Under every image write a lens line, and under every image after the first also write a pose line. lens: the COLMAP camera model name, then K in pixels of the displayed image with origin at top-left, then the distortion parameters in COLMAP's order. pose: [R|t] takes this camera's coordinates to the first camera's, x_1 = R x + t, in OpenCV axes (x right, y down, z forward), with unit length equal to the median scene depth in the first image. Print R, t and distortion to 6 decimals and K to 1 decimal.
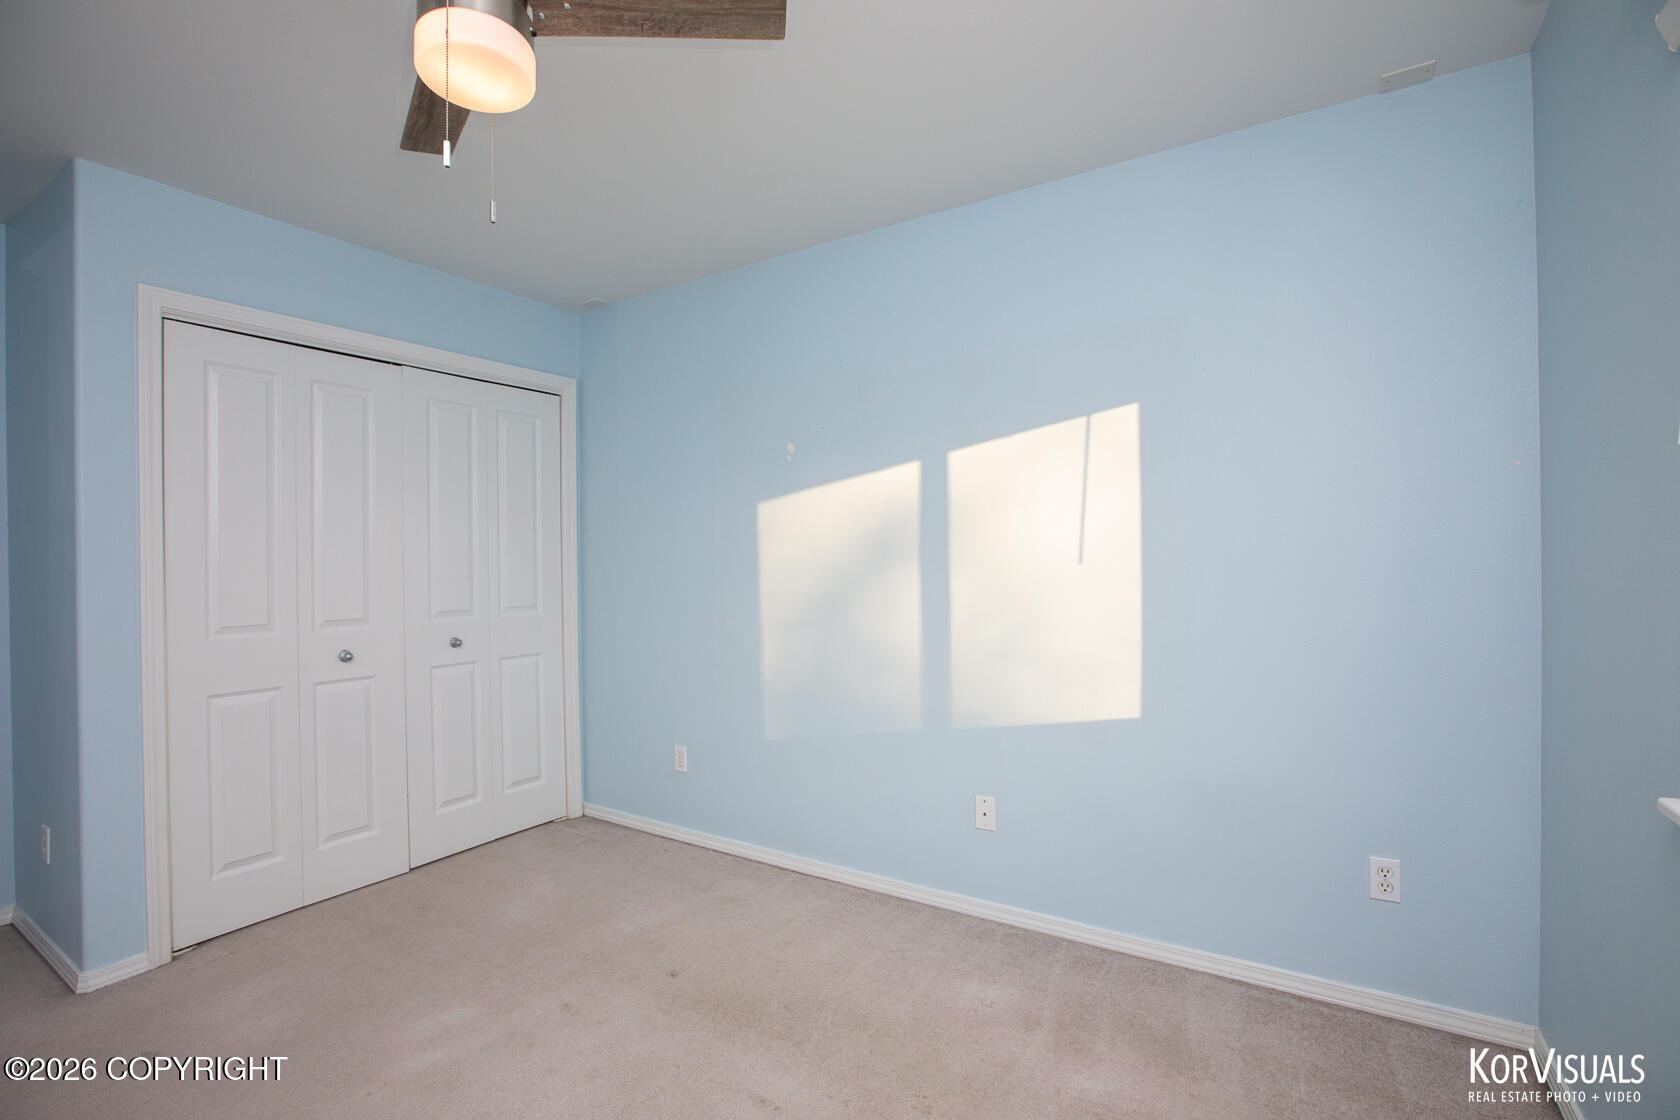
lens RADIAL K [[767.0, 0, 832.9], [0, 767.0, 560.9], [0, 0, 1]] dist [-0.026421, 0.002994]
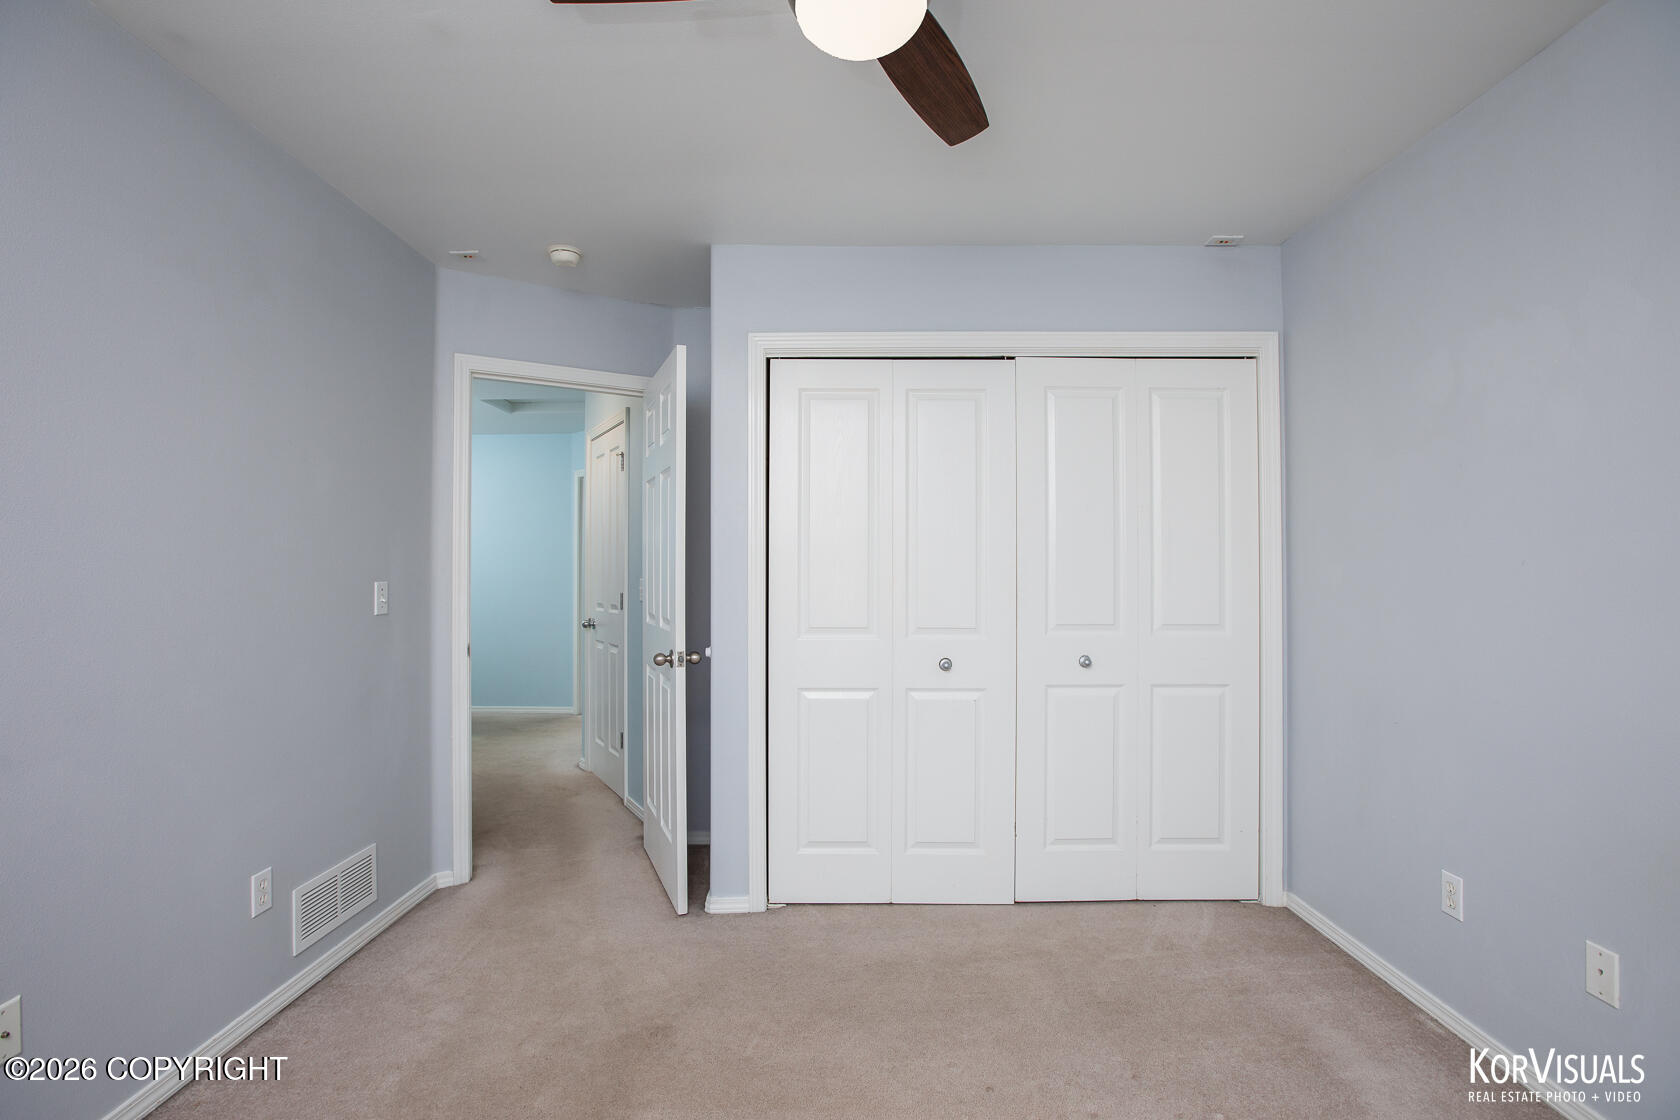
lens RADIAL K [[833.6, 0, 841.4], [0, 833.6, 561.0], [0, 0, 1]] dist [-0.034919, 0.000335]
pose [[0.535697, 0.004292, -0.844400, 0.154253], [-0.008572, 0.999963, -0.000355, -0.005427], [0.844367, 0.007428, 0.535714, 0.242022]]
